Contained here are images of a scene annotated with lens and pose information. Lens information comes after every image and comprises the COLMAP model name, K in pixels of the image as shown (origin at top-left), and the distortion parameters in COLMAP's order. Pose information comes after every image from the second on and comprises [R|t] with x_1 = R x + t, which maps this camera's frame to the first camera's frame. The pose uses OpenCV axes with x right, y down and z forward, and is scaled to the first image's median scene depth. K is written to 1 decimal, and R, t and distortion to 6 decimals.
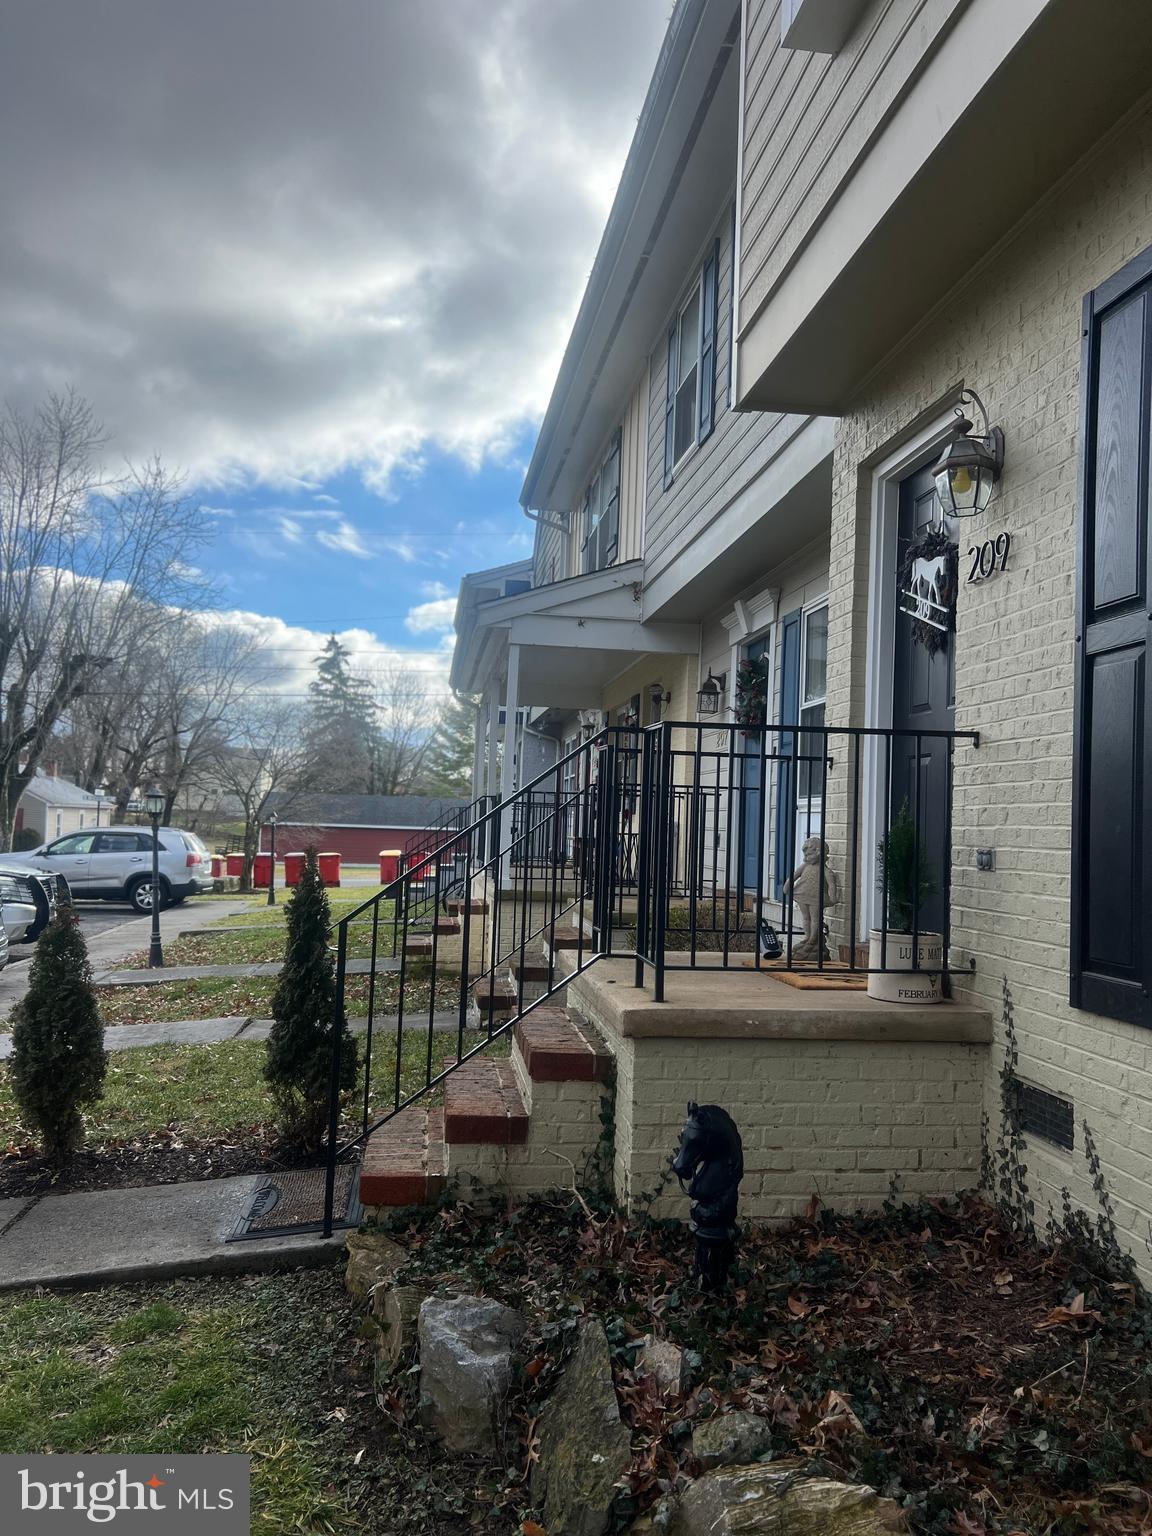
lens RADIAL K [[1152.5, 0, 561.2], [0, 1152.5, 773.4], [0, 0, 1]] dist [0.045291, -0.054130]
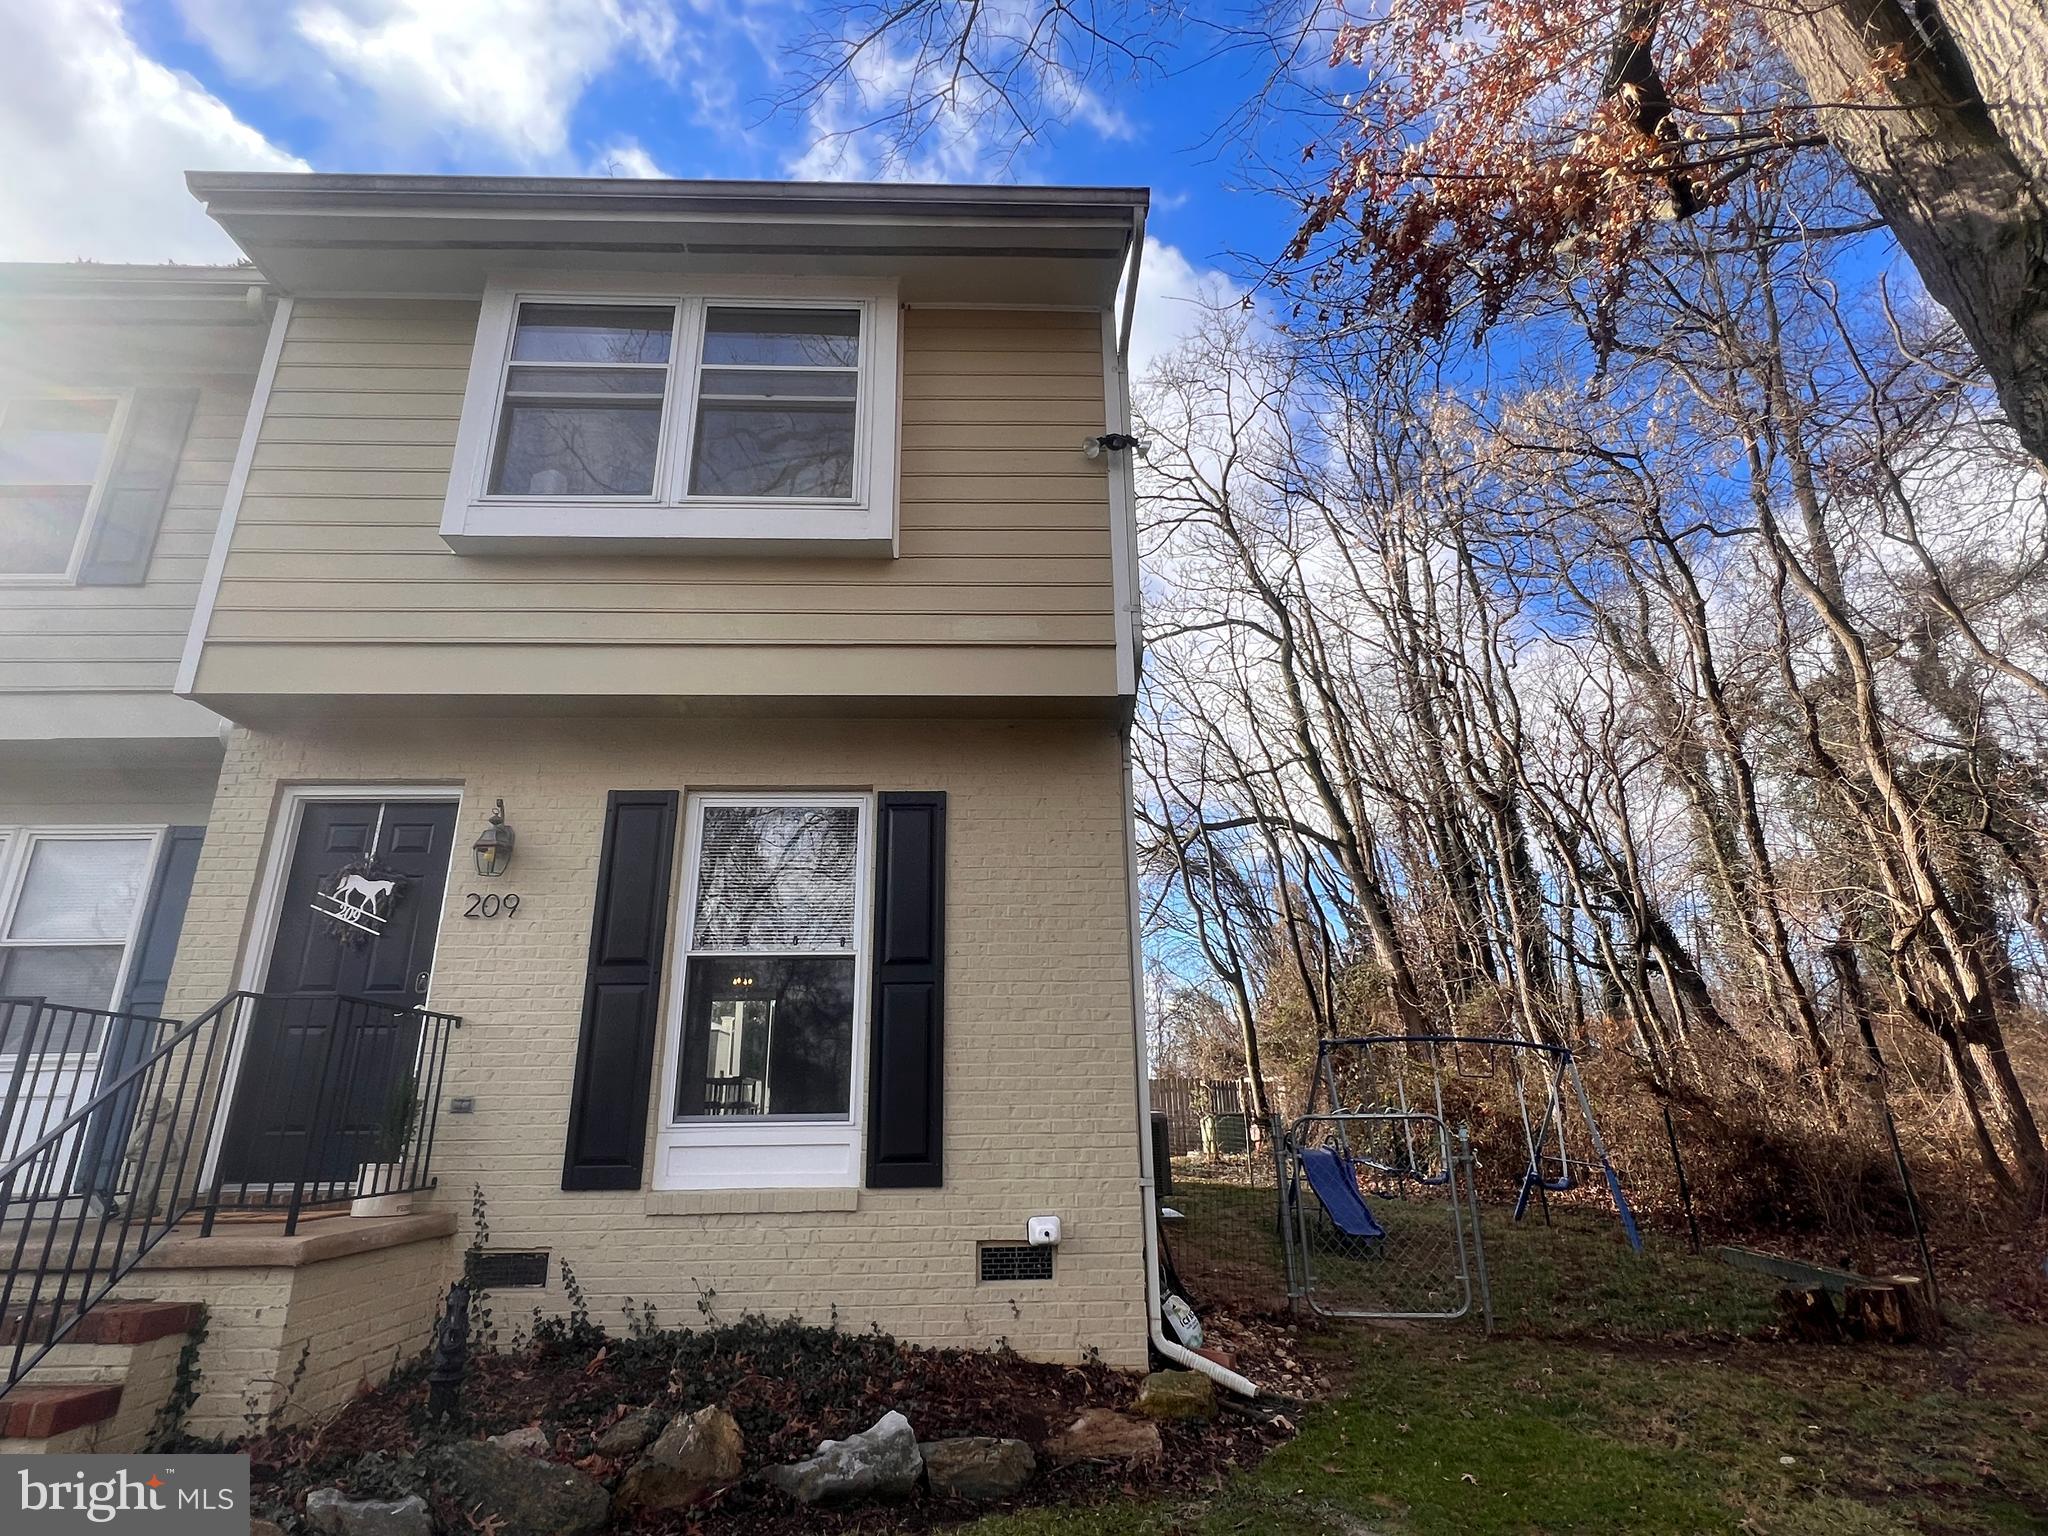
lens RADIAL K [[1063.2, 0, 1019.7], [0, 1063.2, 769.2], [0, 0, 1]] dist [-0.006342, 0.001971]
pose [[0.096272, 0.284496, 0.953831, -1.006493], [-0.032518, 0.958670, -0.282657, 0.021519], [-0.994824, -0.003805, 0.101545, 0.143809]]
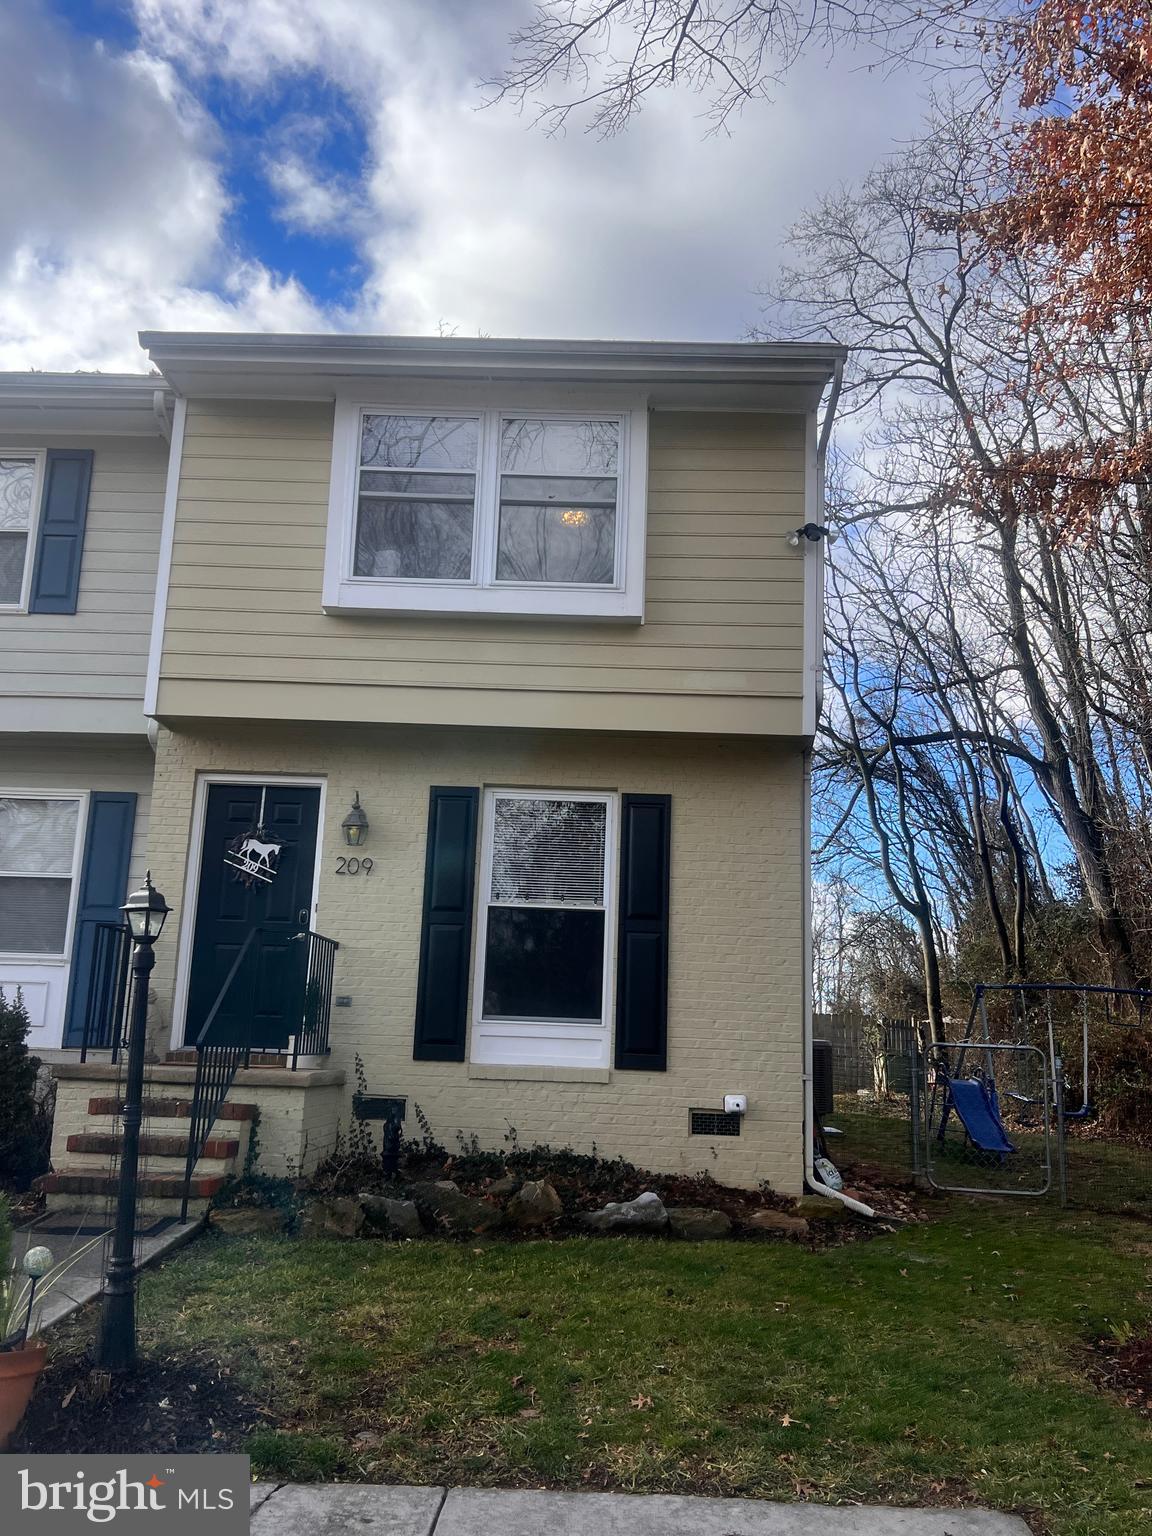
lens RADIAL K [[1373.3, 0, 565.3], [0, 1373.3, 775.4], [0, 0, 1]] dist [0.063162, -0.065749]
pose [[0.161949, 0.174683, 0.971215, -2.223969], [-0.081629, 0.983206, -0.163229, 0.044272], [-0.983417, -0.052845, 0.173488, 0.145381]]
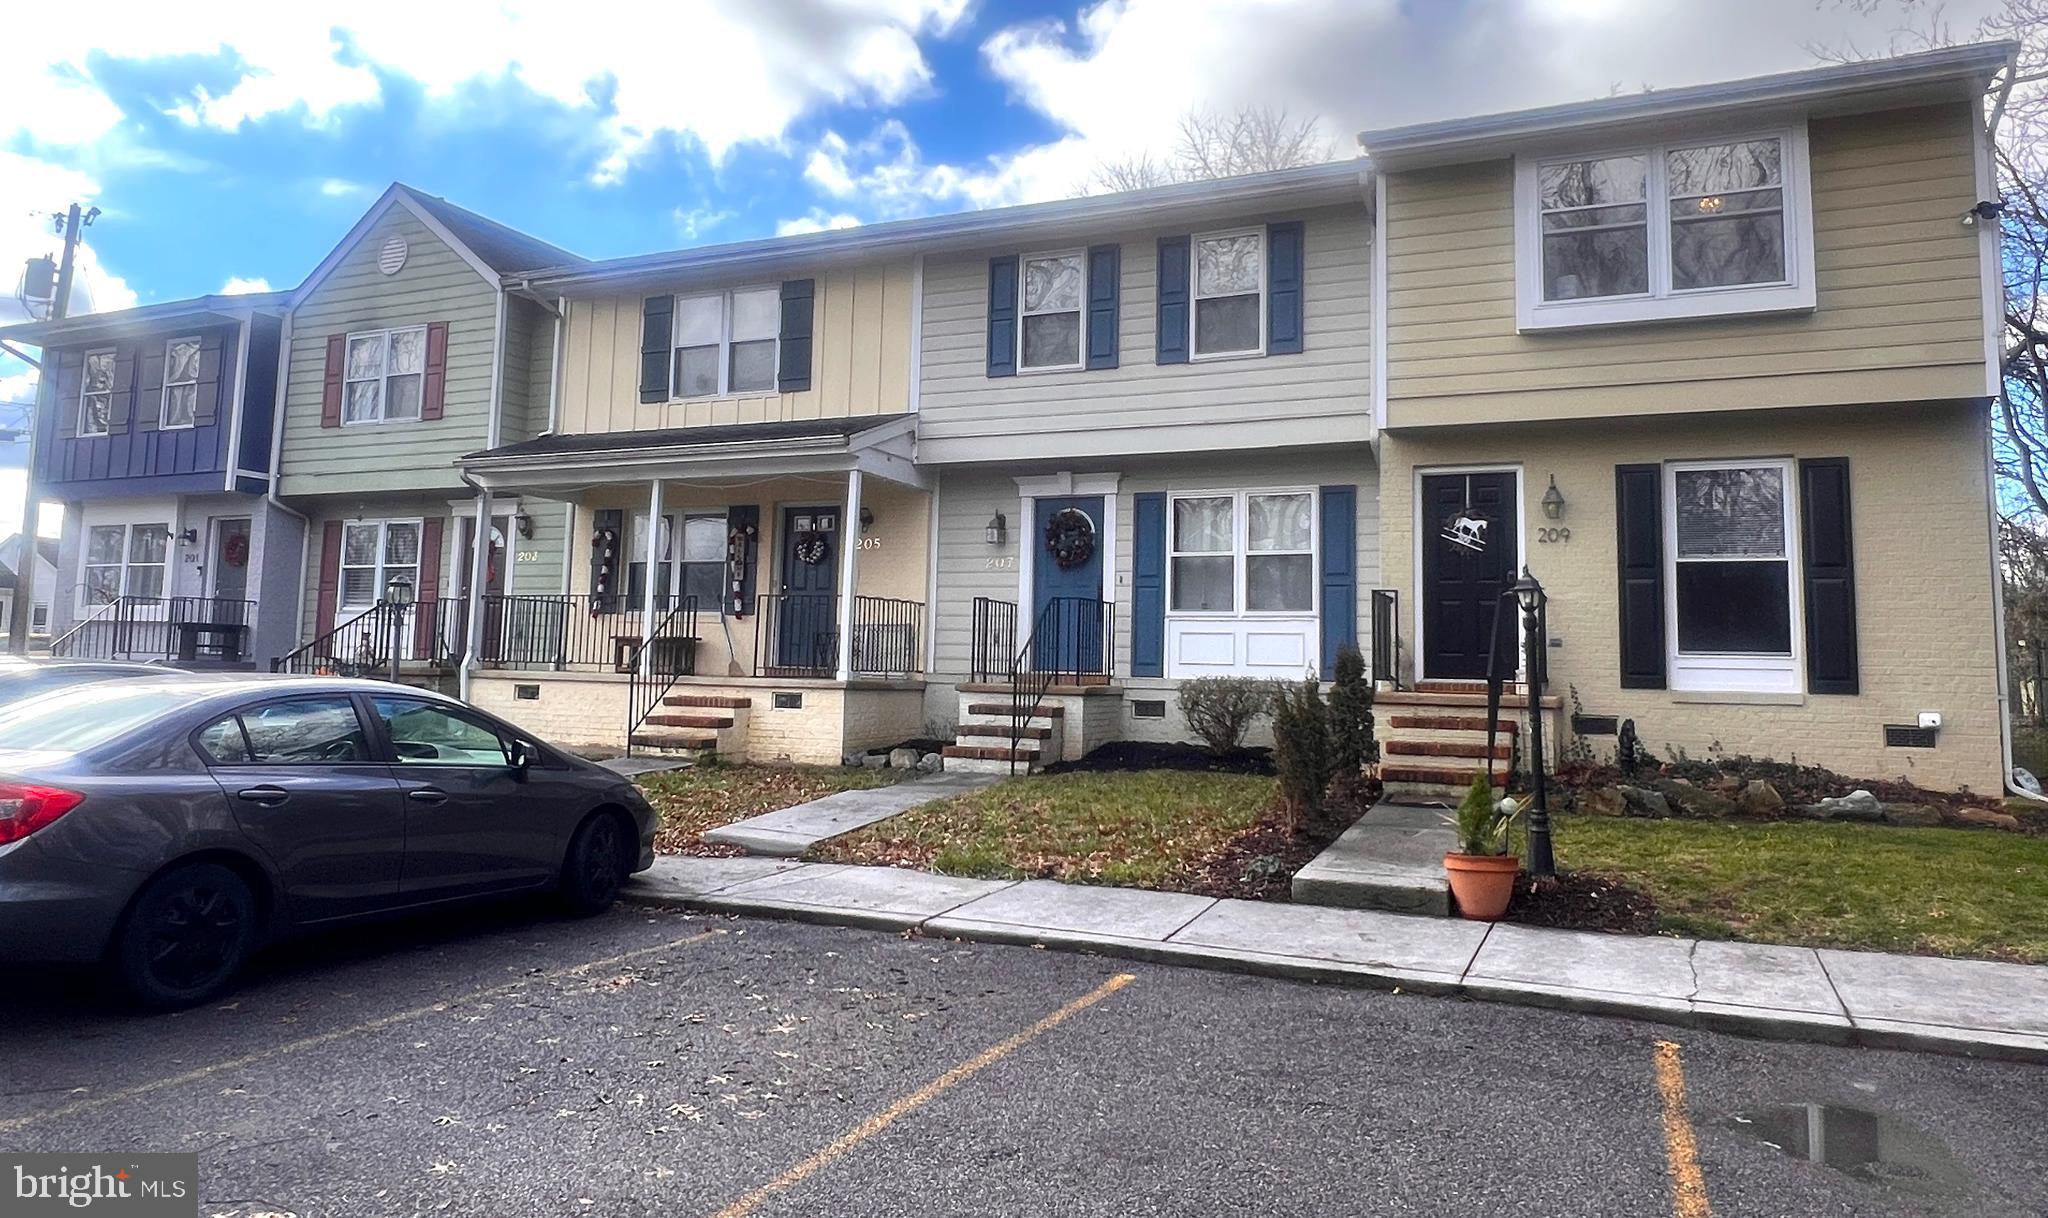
lens RADIAL K [[1368.8, 0, 997.7], [0, 1368.8, 534.2], [0, 0, 1]] dist [0.001081, -0.004450]
pose [[0.536413, 0.068531, 0.841168, -3.173126], [-0.048237, 0.997558, -0.050511, 0.044896], [-0.842576, -0.013481, 0.538409, 0.360851]]
